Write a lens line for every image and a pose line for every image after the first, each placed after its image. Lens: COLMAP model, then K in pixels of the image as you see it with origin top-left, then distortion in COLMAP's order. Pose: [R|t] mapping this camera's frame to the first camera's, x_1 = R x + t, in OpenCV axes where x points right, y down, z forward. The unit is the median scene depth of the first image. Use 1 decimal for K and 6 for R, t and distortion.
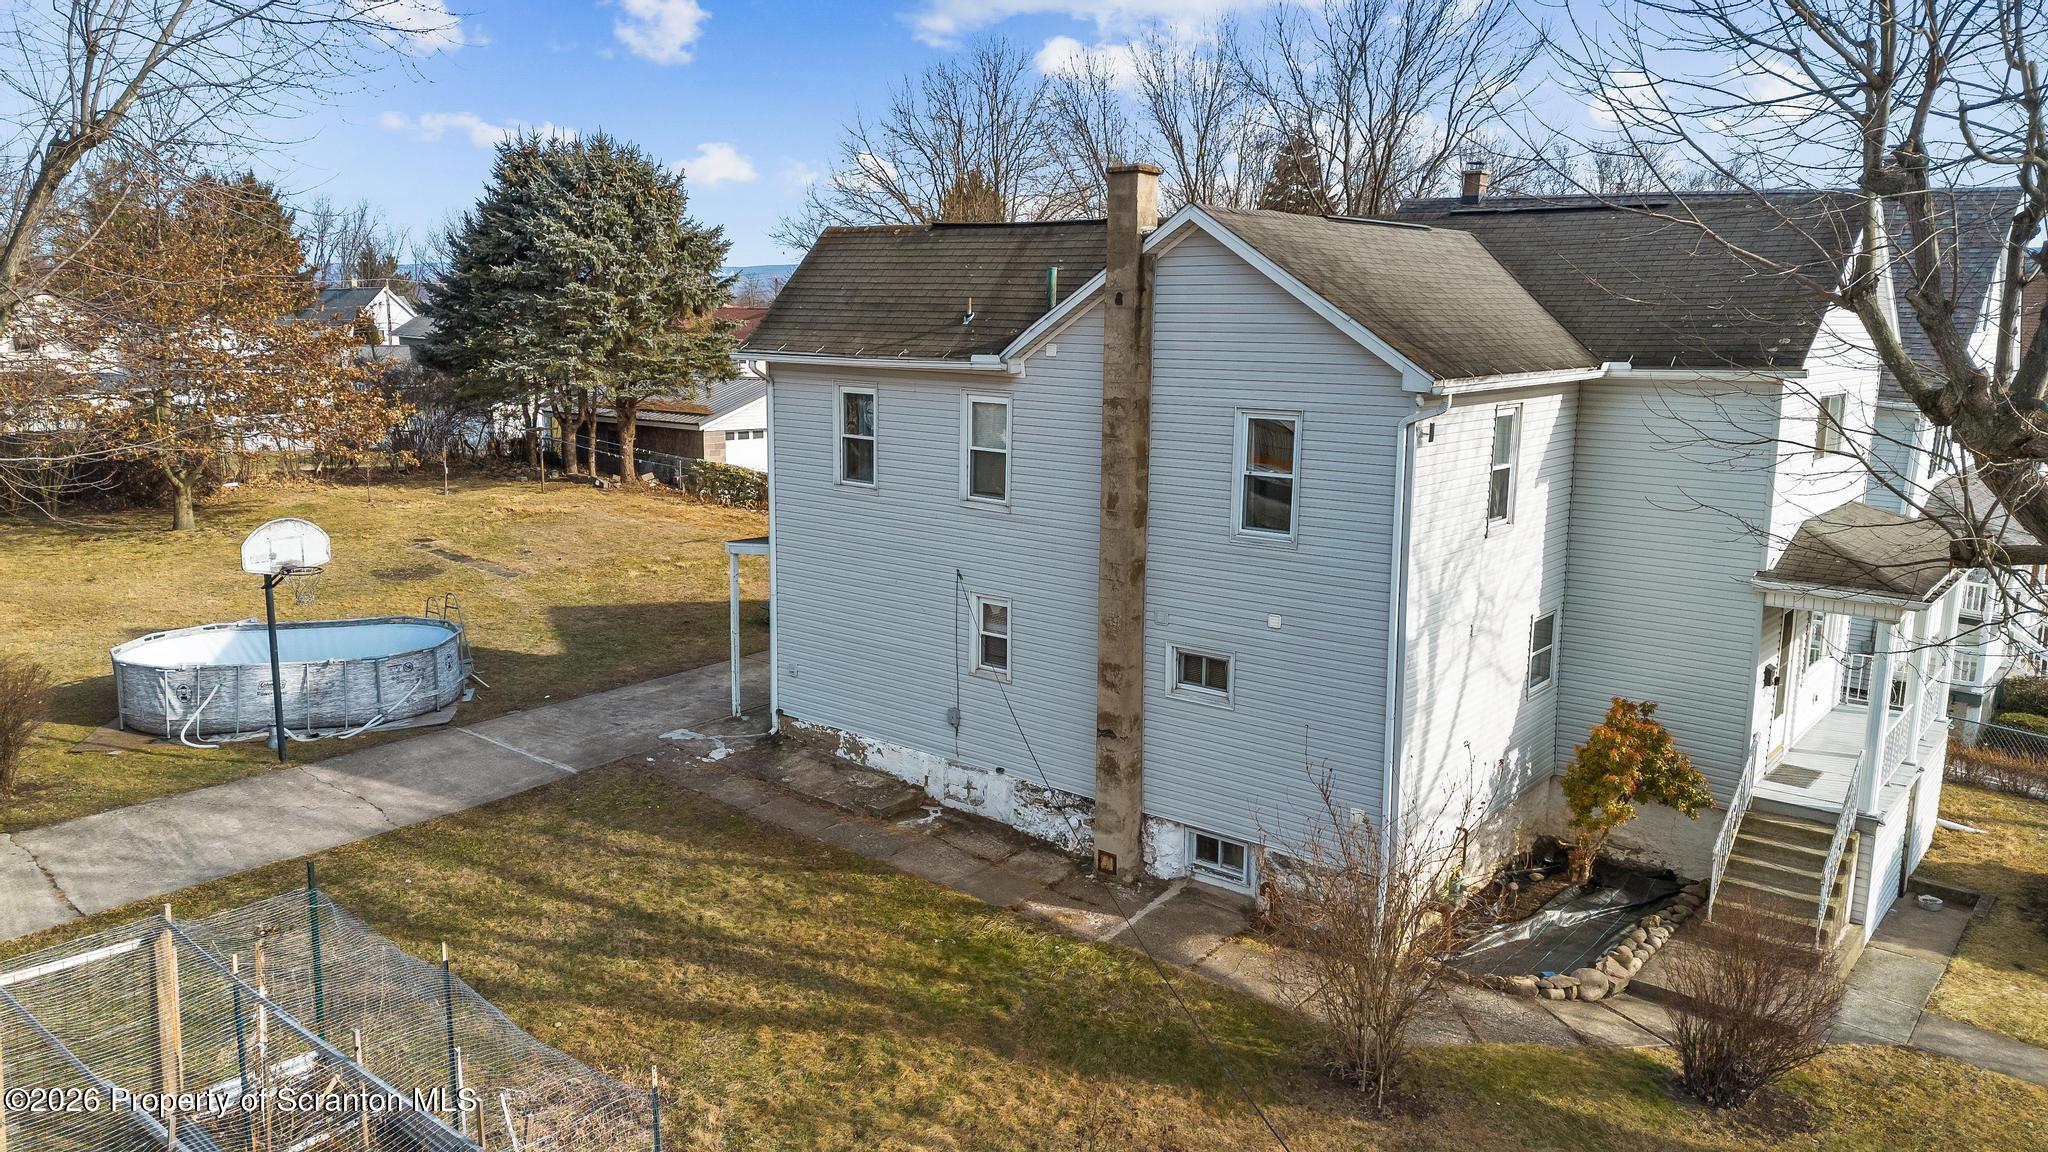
lens RADIAL K [[1430.9, 0, 1015.0], [0, 1430.9, 544.4], [0, 0, 1]] dist [0.070324, -0.000607]
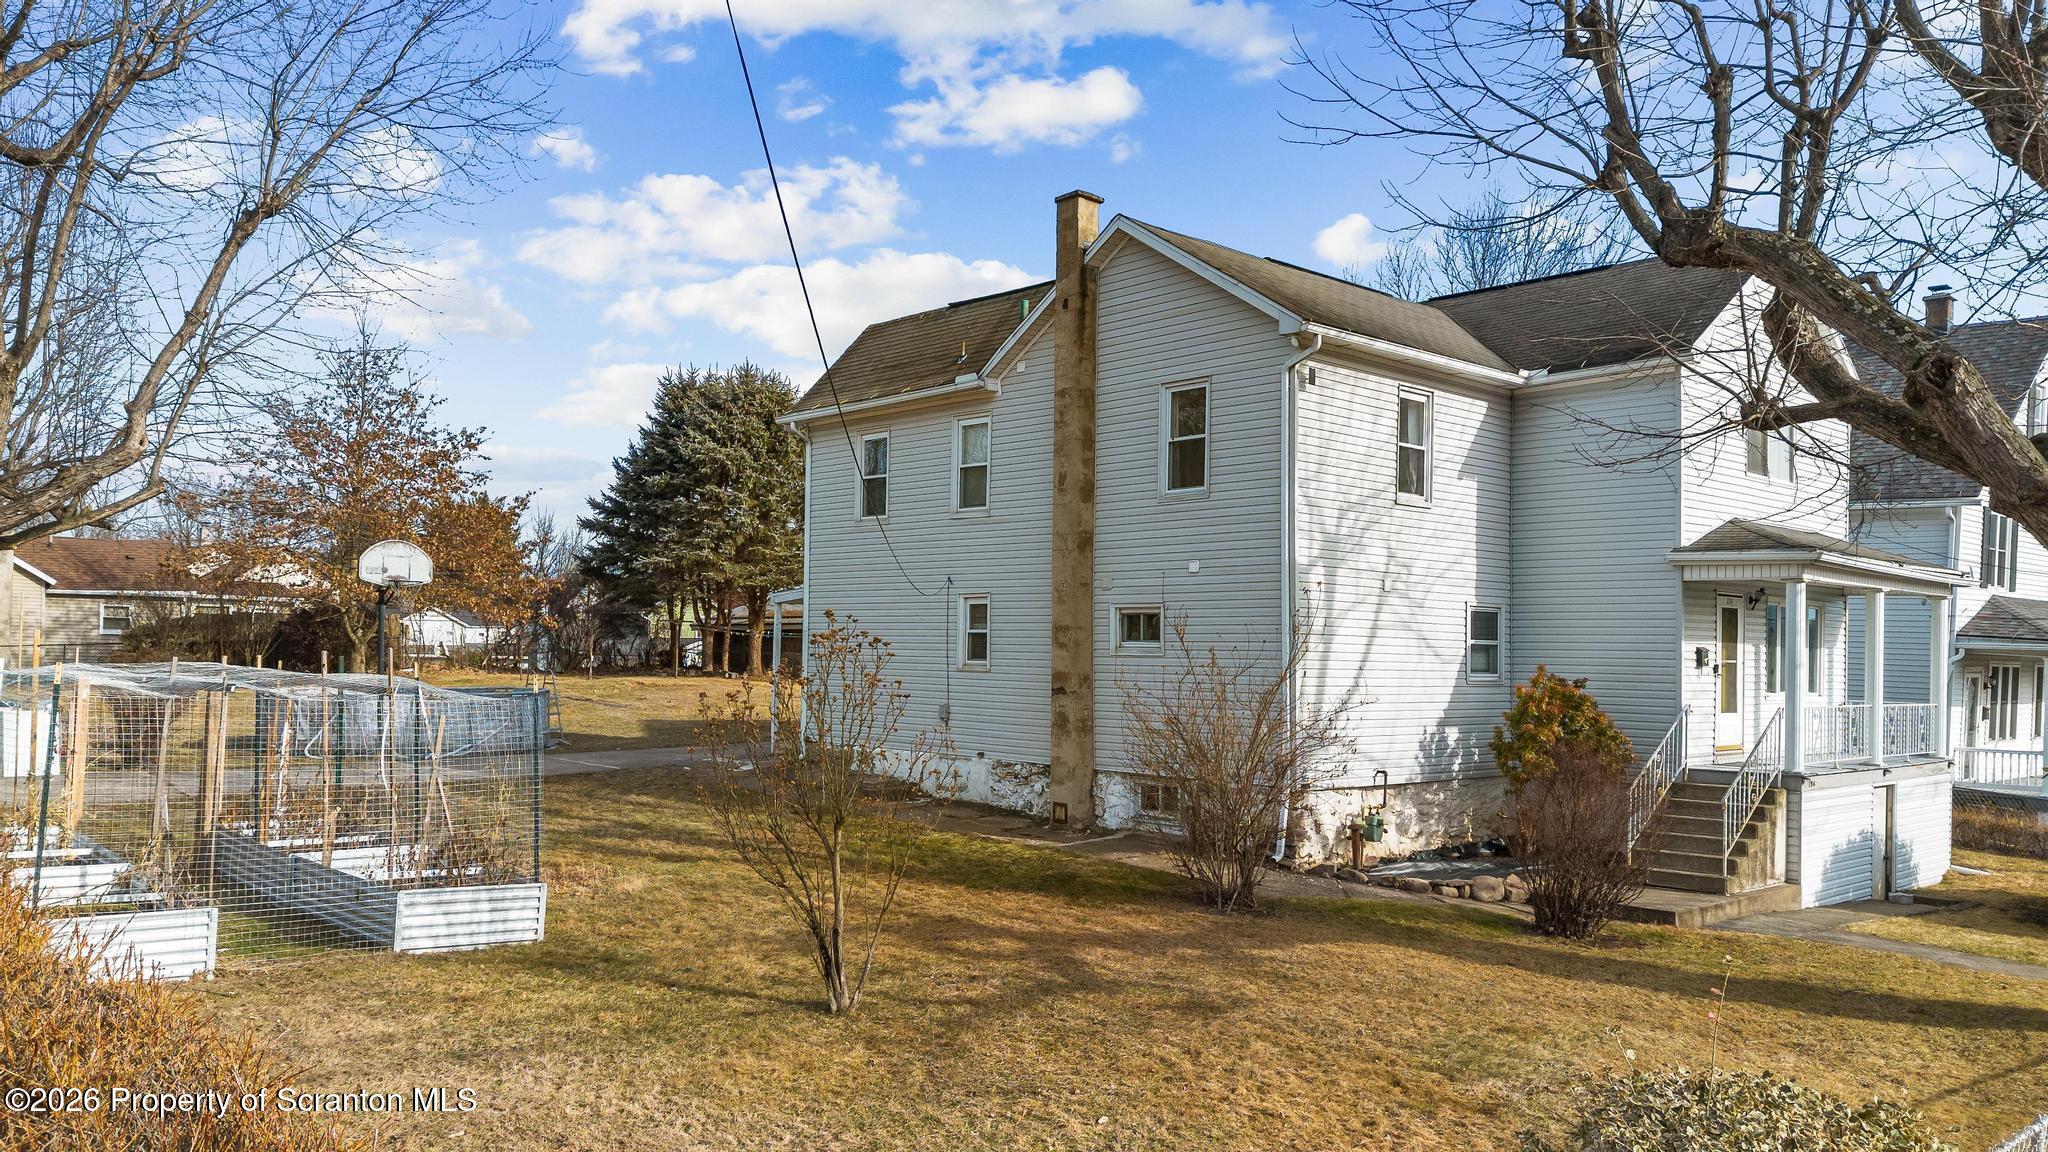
lens RADIAL K [[1454.1, 0, 1029.4], [0, 1454.1, 621.7], [0, 0, 1]] dist [0.111412, -0.005369]
pose [[0.992174, -0.001028, -0.124856, 0.176749], [-0.021521, 0.983592, -0.179118, 0.273738], [0.122991, 0.180403, 0.975873, -0.106707]]
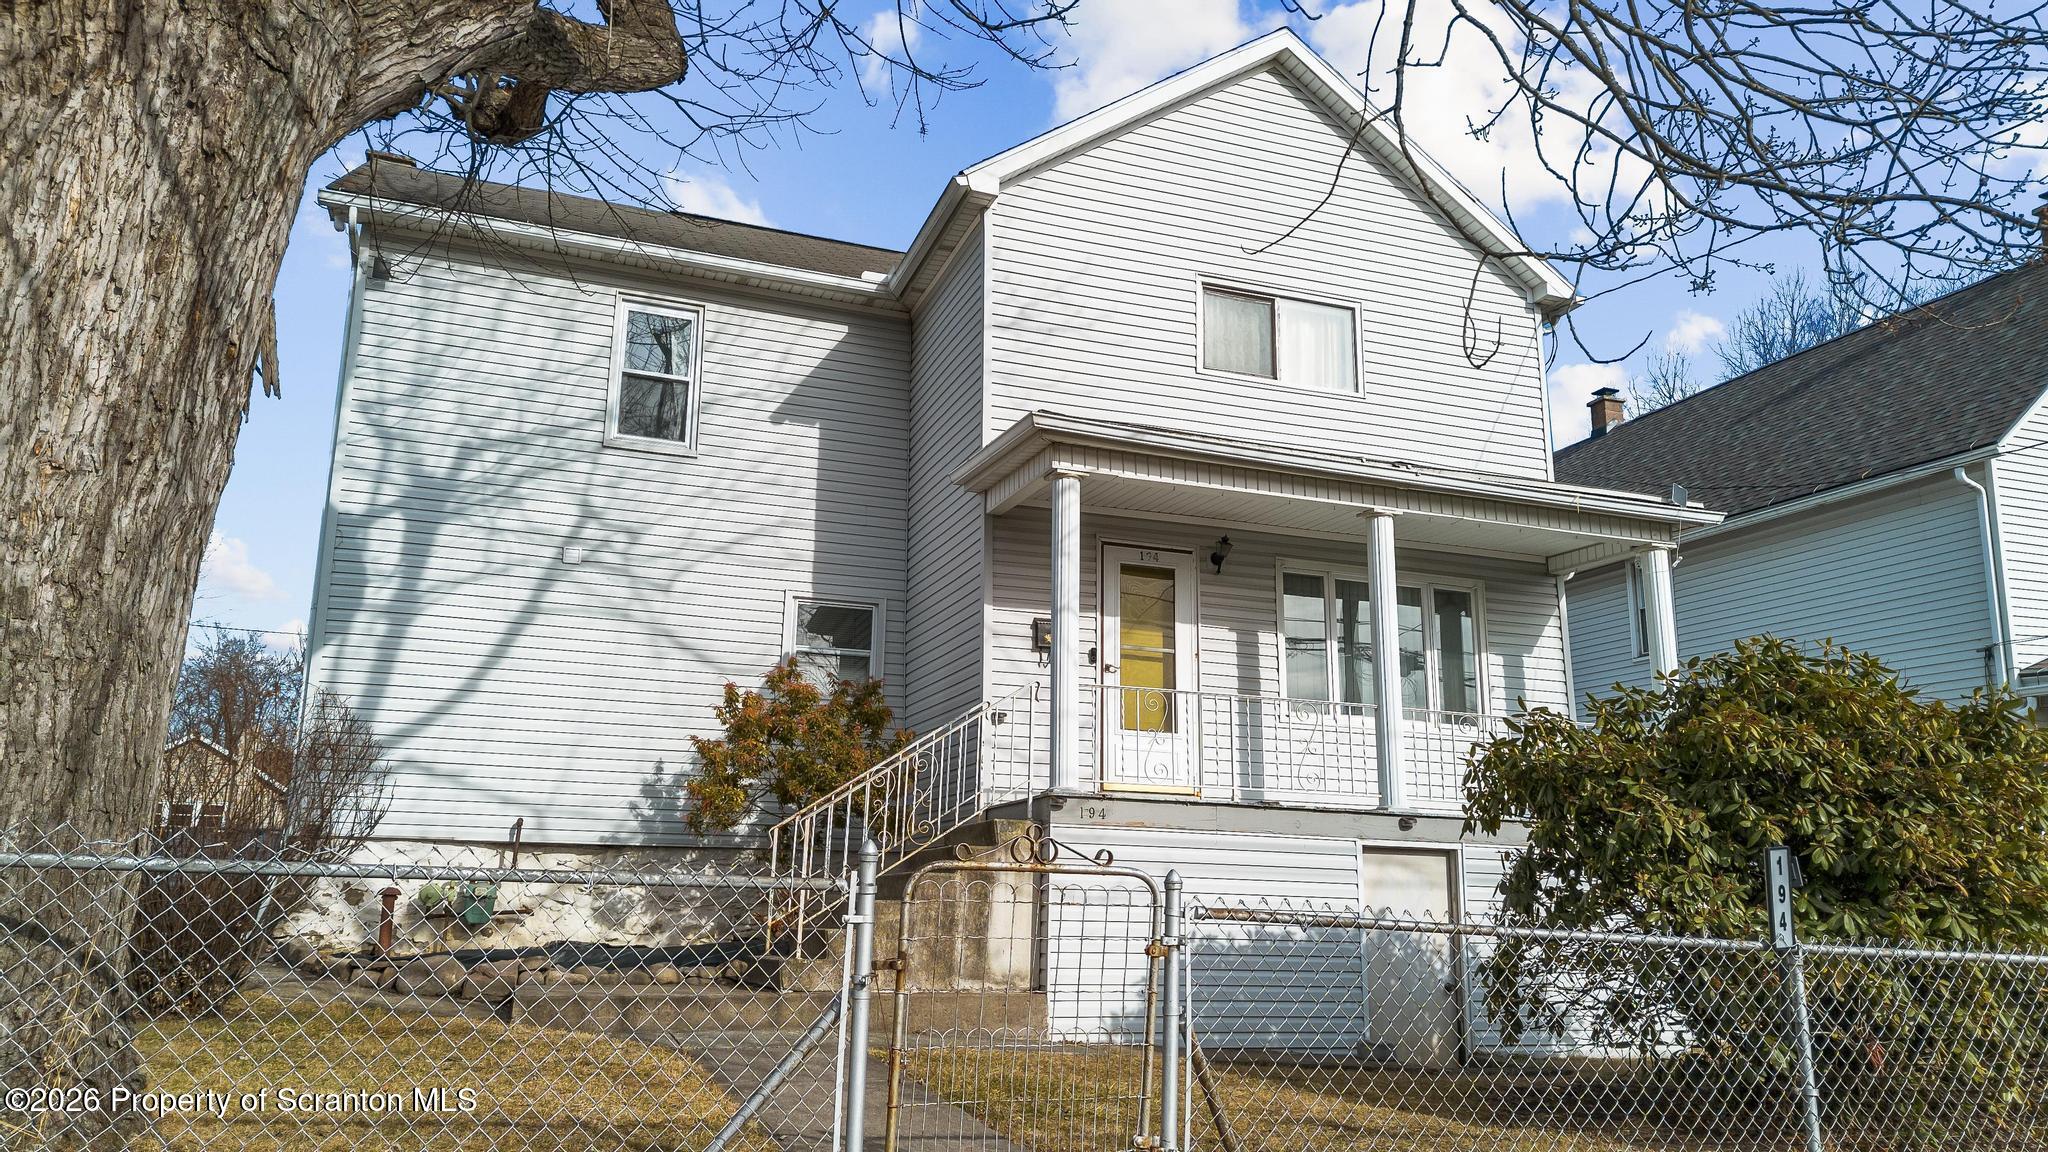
lens RADIAL K [[1429.1, 0, 1077.1], [0, 1429.1, 571.0], [0, 0, 1]] dist [0.002861, 0.000738]
pose [[0.872592, -0.125492, -0.472055, 0.861689], [-0.073441, 0.921739, -0.380793, 0.317806], [0.482898, 0.366945, 0.795085, 0.496903]]
